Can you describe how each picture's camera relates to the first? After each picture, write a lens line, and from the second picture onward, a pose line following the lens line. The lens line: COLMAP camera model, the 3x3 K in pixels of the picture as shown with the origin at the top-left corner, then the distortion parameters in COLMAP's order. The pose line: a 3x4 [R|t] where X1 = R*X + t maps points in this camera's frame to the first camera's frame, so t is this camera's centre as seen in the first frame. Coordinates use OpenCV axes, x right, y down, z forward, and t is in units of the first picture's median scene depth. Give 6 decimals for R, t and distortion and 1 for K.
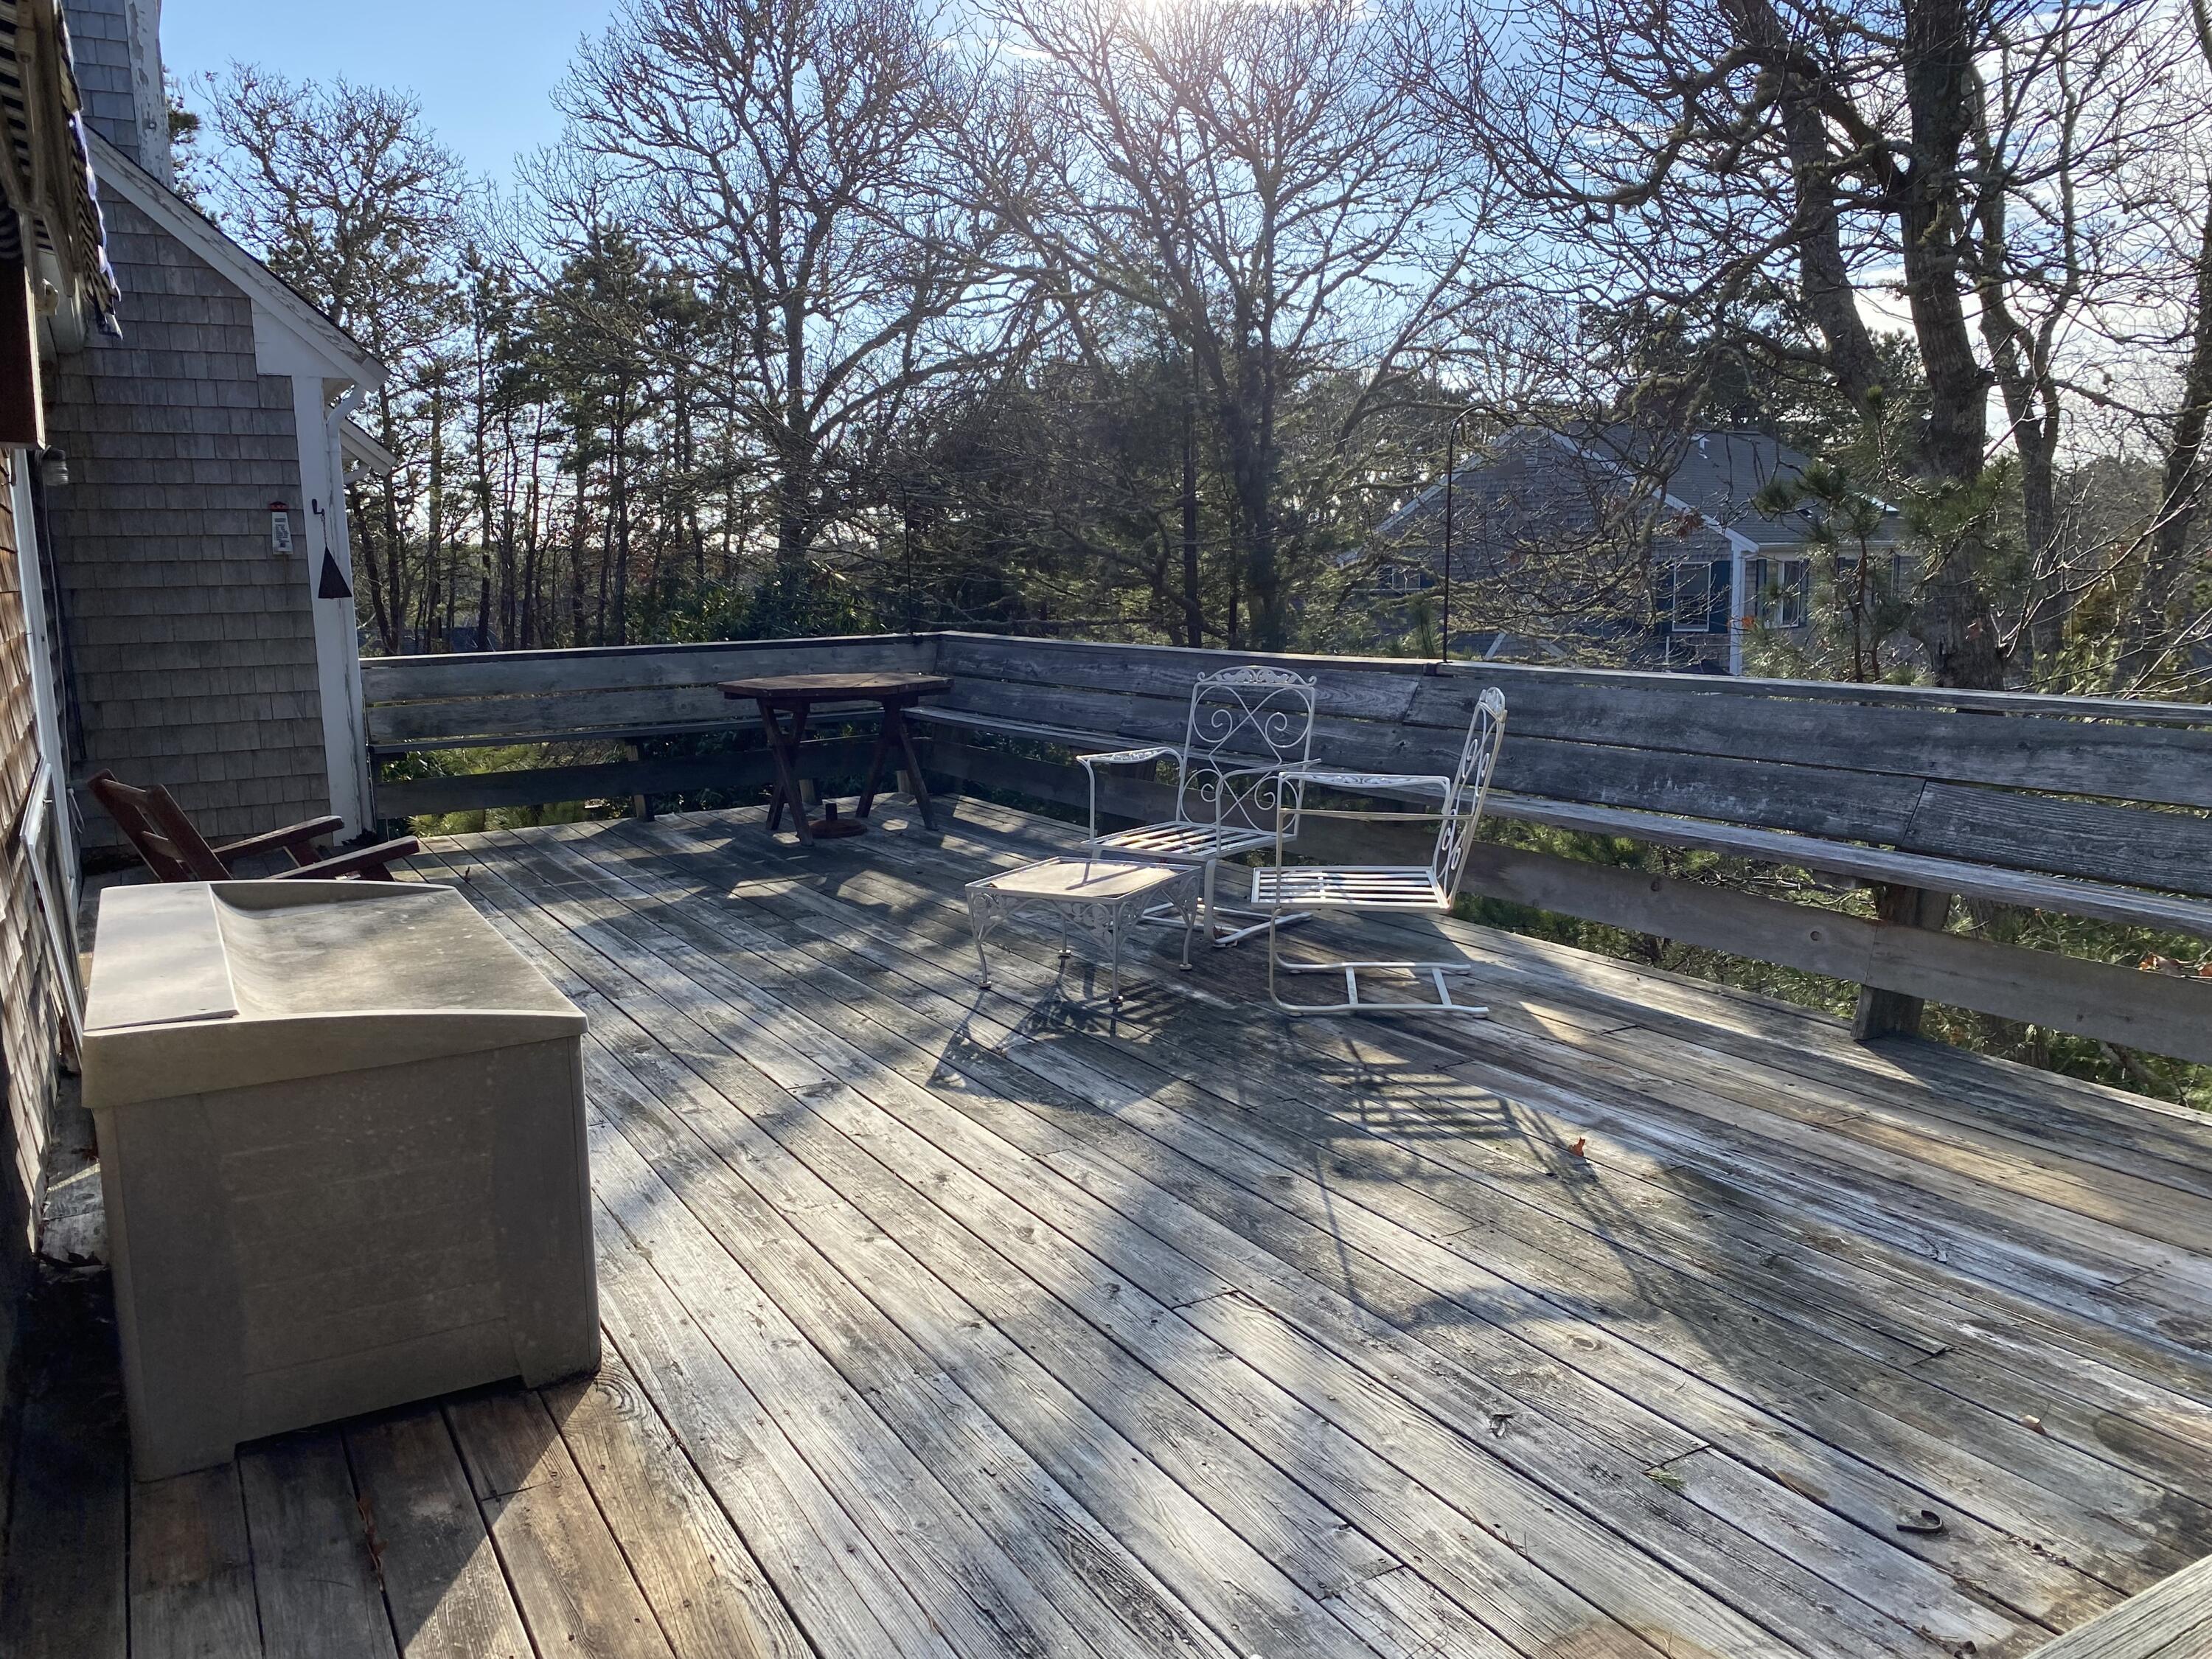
lens RADIAL K [[1672.8, 0, 1108.1], [0, 1672.8, 829.5], [0, 0, 1]] dist [-0.005064, 0.000439]
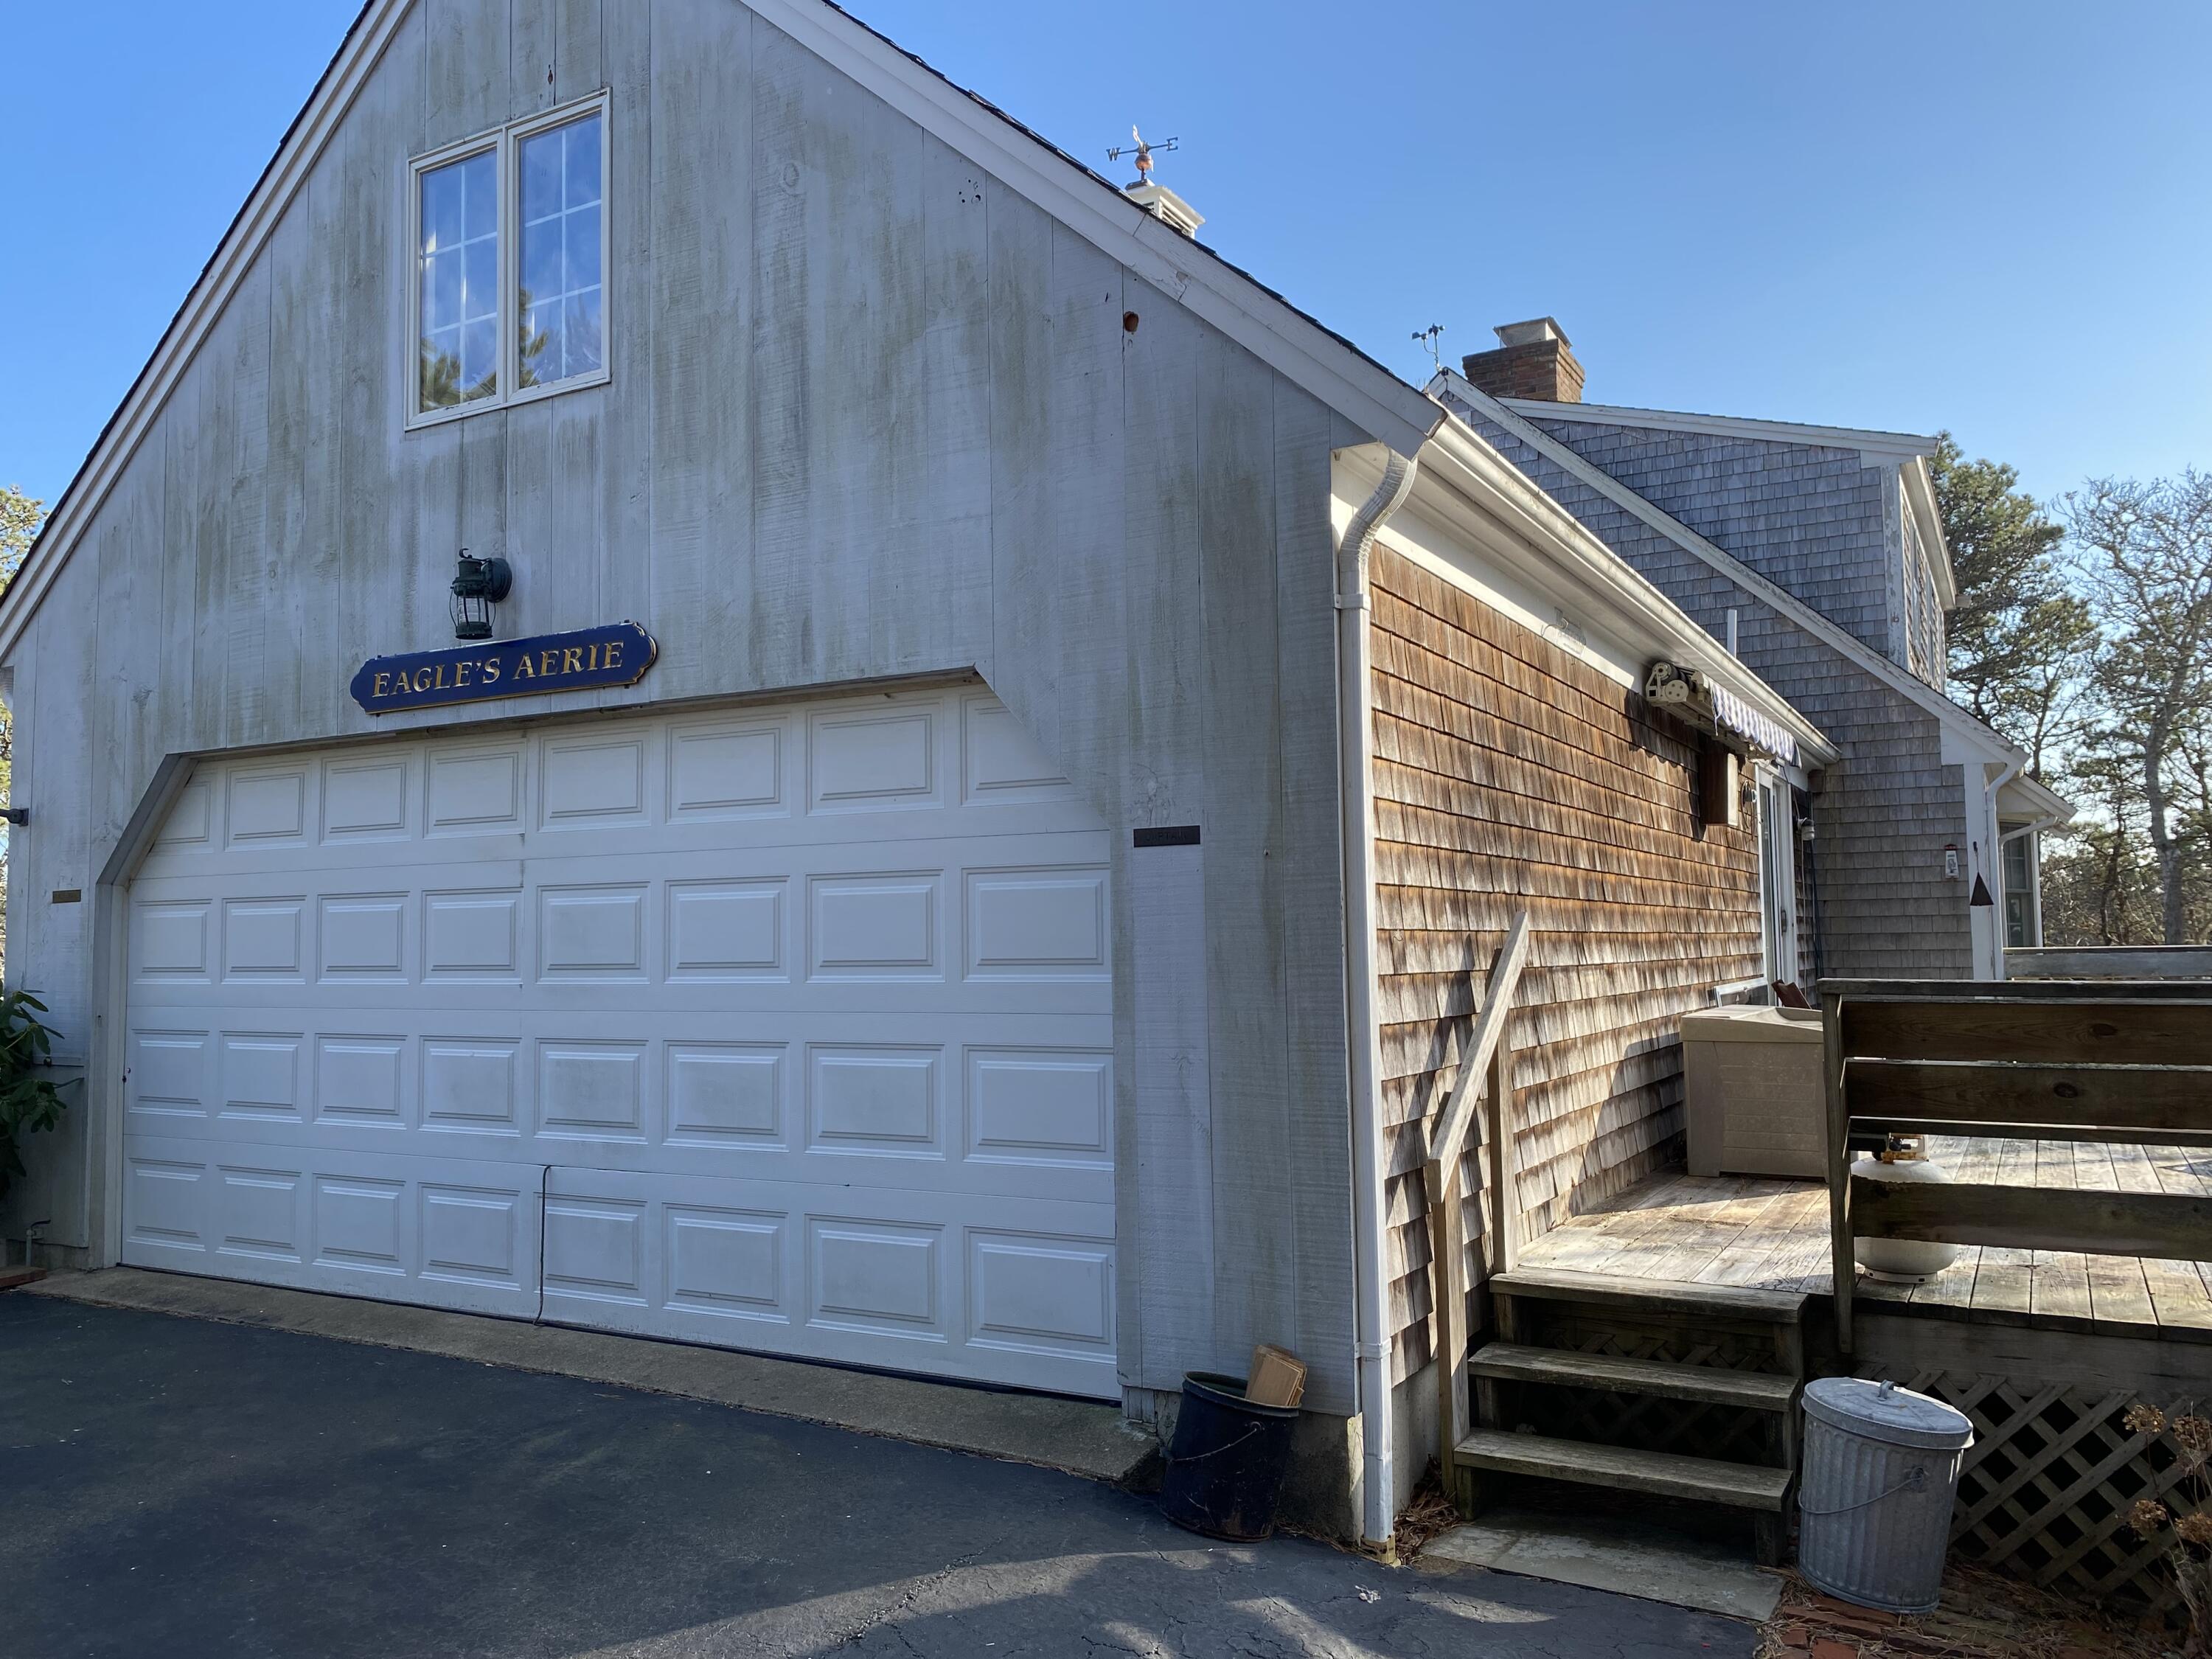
lens RADIAL K [[1672.8, 0, 1107.0], [0, 1672.8, 828.6], [0, 0, 1]] dist [-0.005064, 0.000439]
pose [[0.504517, -0.050241, -0.861939, 0.440485], [-0.128951, 0.982724, -0.132760, 0.095101], [0.853718, 0.178127, 0.489322, -0.424453]]
